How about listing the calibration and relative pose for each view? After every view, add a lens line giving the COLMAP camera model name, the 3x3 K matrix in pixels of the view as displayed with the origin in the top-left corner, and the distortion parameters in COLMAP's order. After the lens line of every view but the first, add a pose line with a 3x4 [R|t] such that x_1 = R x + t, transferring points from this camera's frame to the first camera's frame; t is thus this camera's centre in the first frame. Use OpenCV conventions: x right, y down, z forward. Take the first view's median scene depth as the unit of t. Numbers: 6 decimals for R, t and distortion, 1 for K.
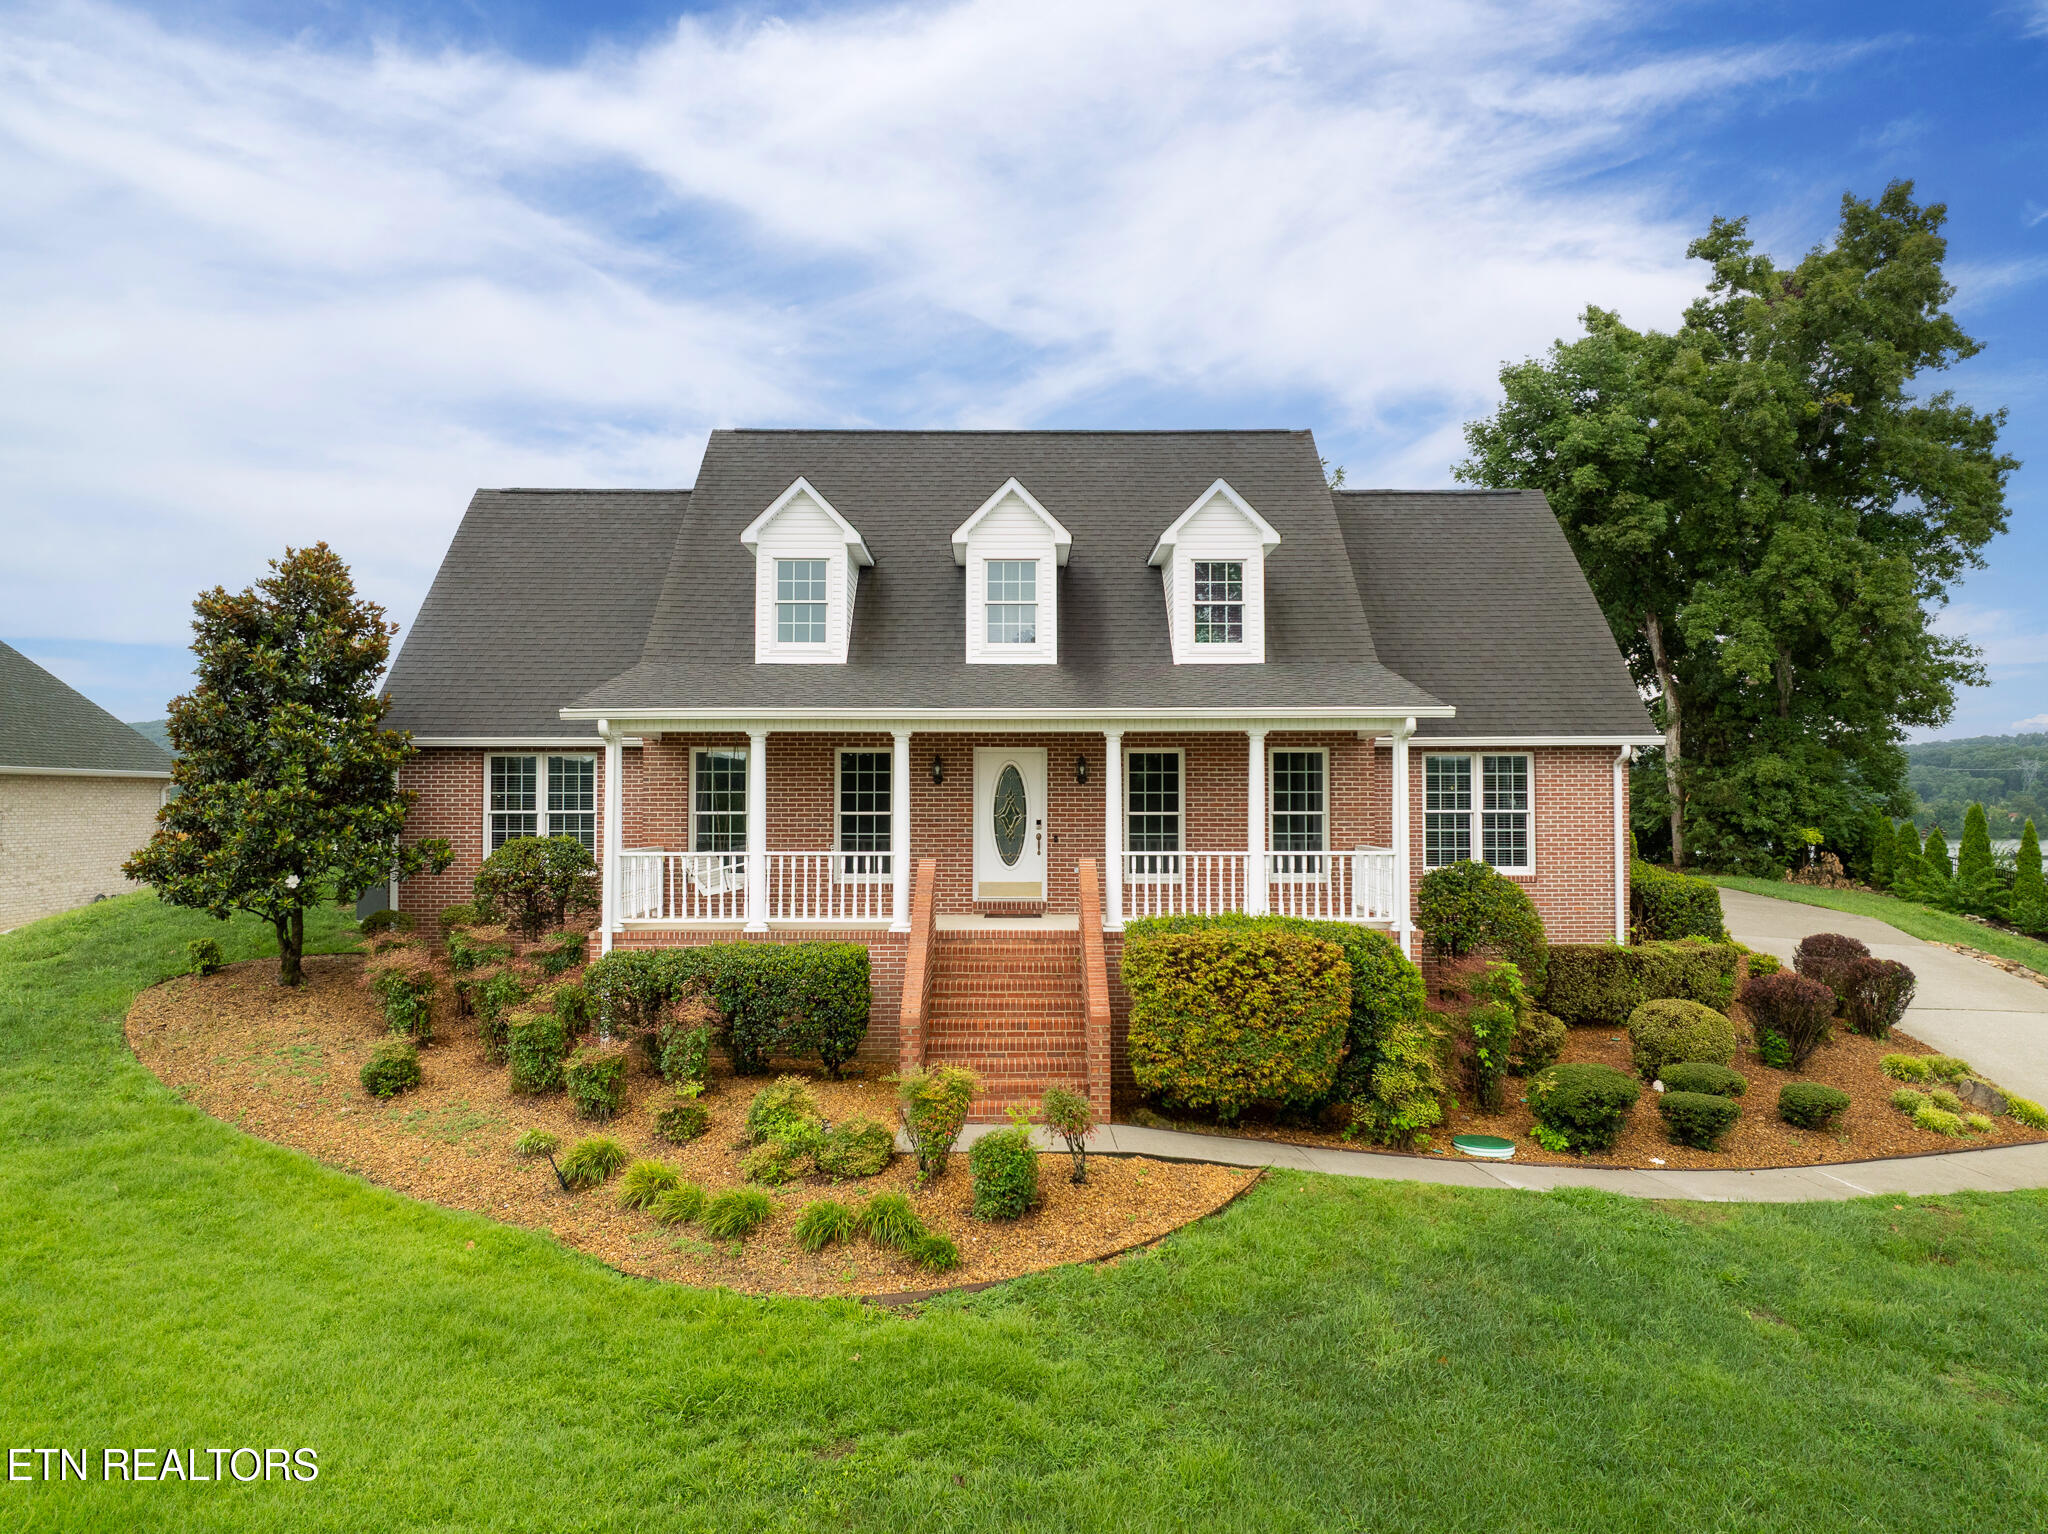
lens RADIAL K [[1453.5, 0, 1032.5], [0, 1453.5, 768.8], [0, 0, 1]] dist [-0.040712, 0.002472]
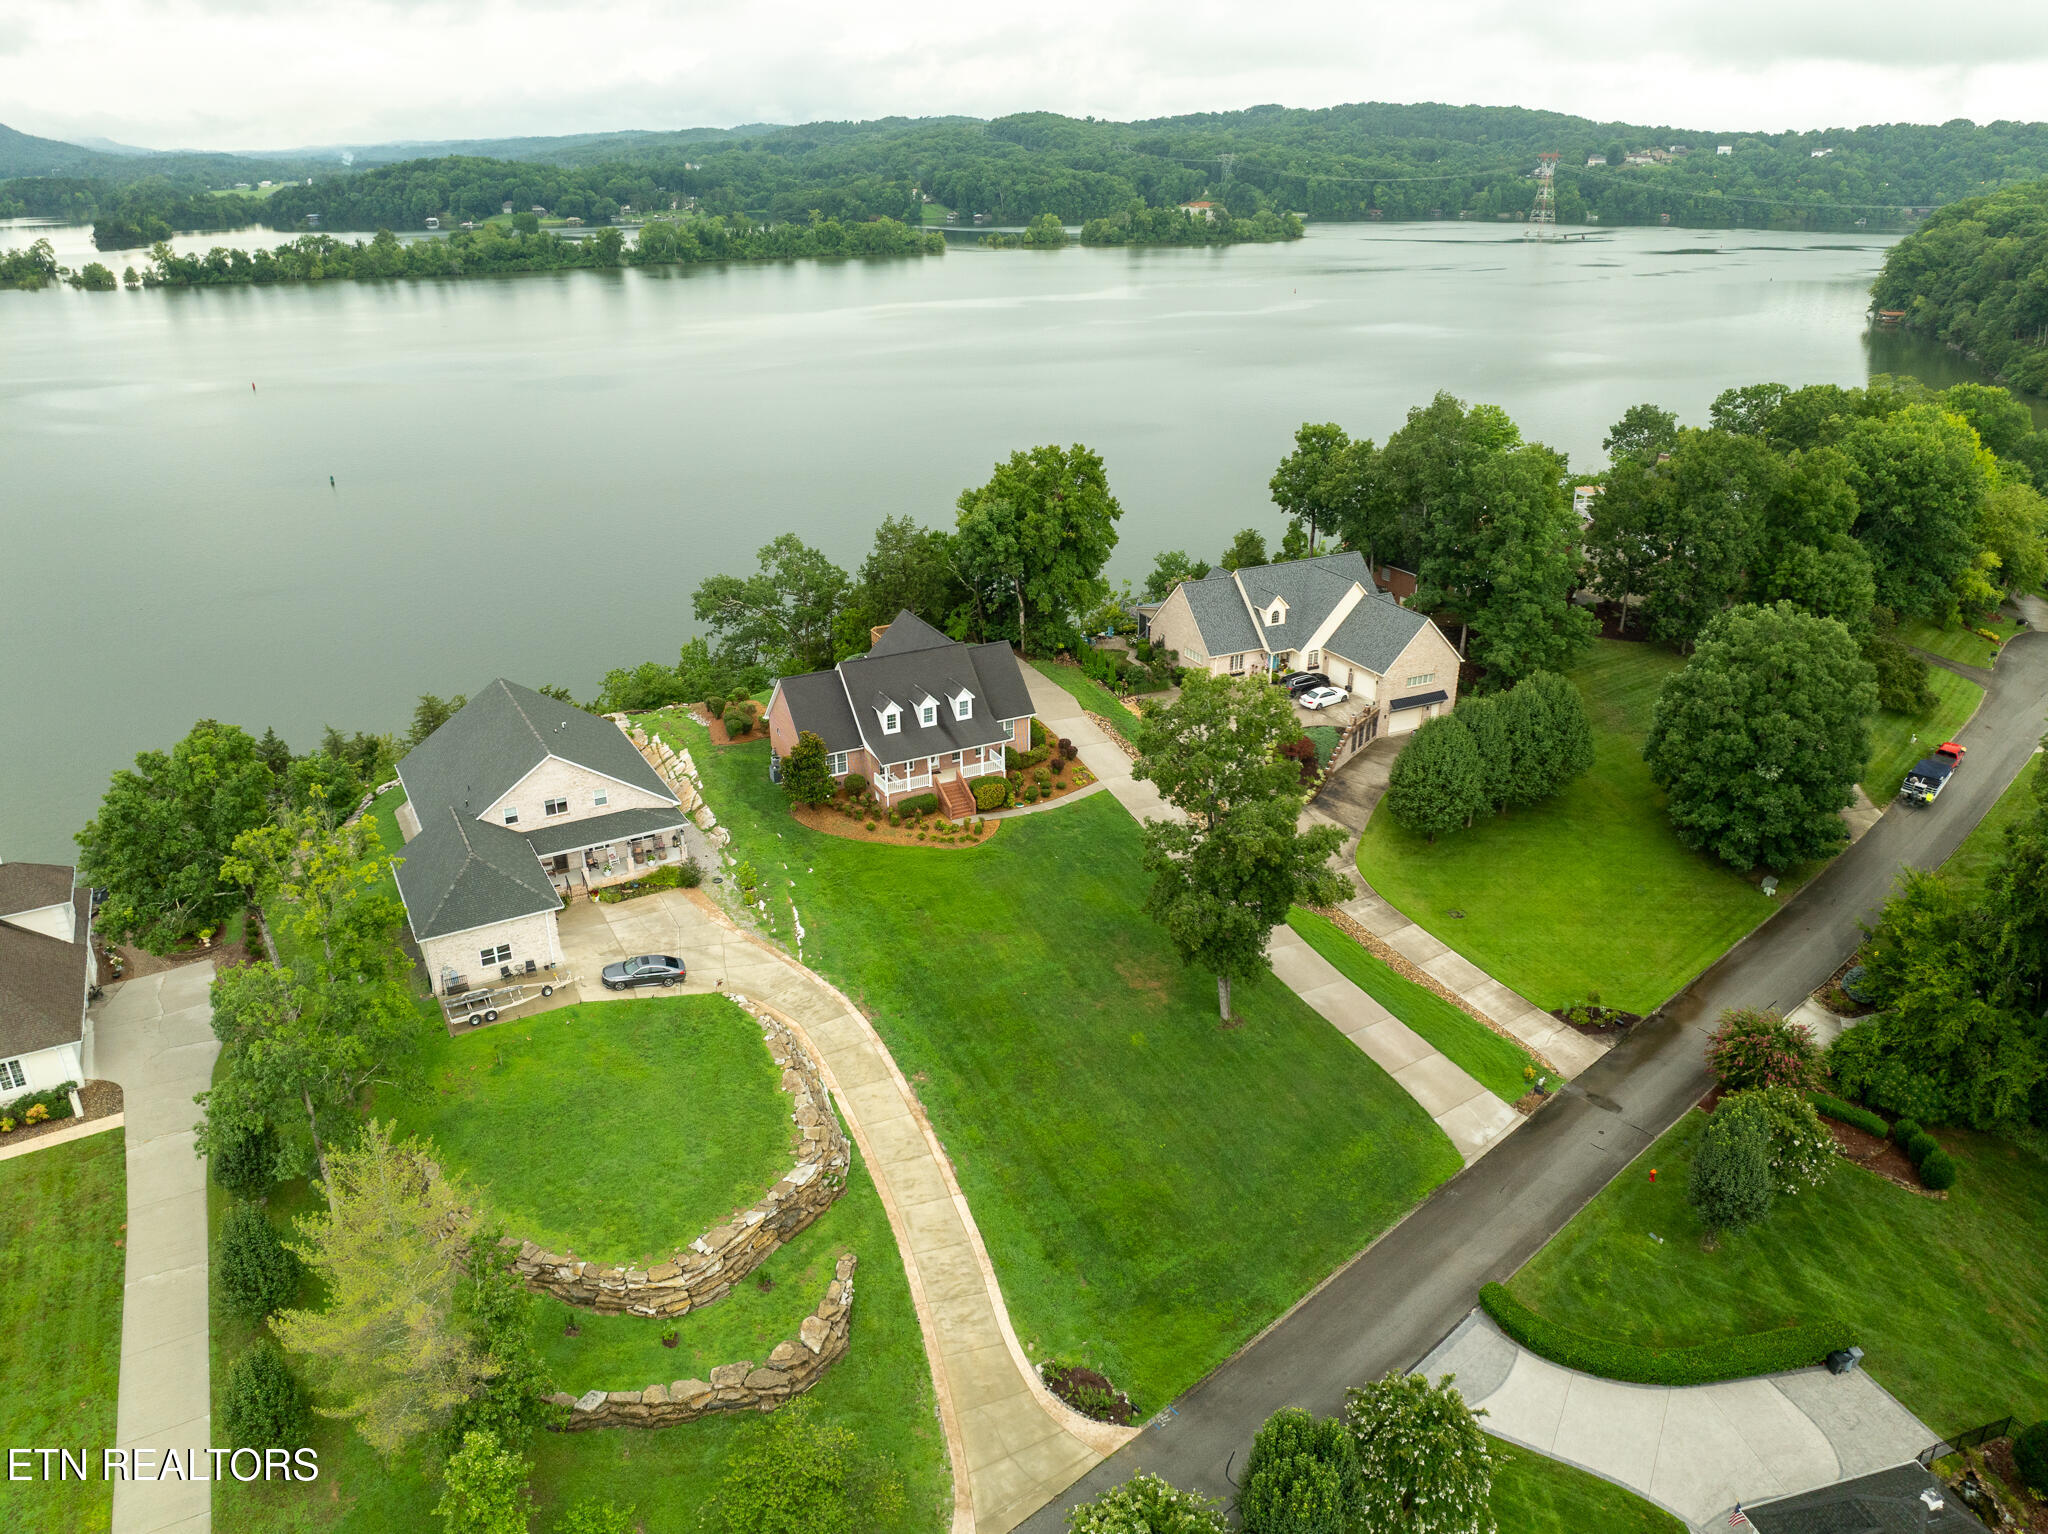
lens RADIAL K [[1438.4, 0, 1027.0], [0, 1438.4, 762.4], [0, 0, 1]] dist [-0.036706, 0.000374]
pose [[0.888795, -0.183773, 0.419847, -1.957631], [-0.008895, 0.908995, 0.416712, -2.179316], [-0.458219, -0.374106, 0.806275, -3.513275]]
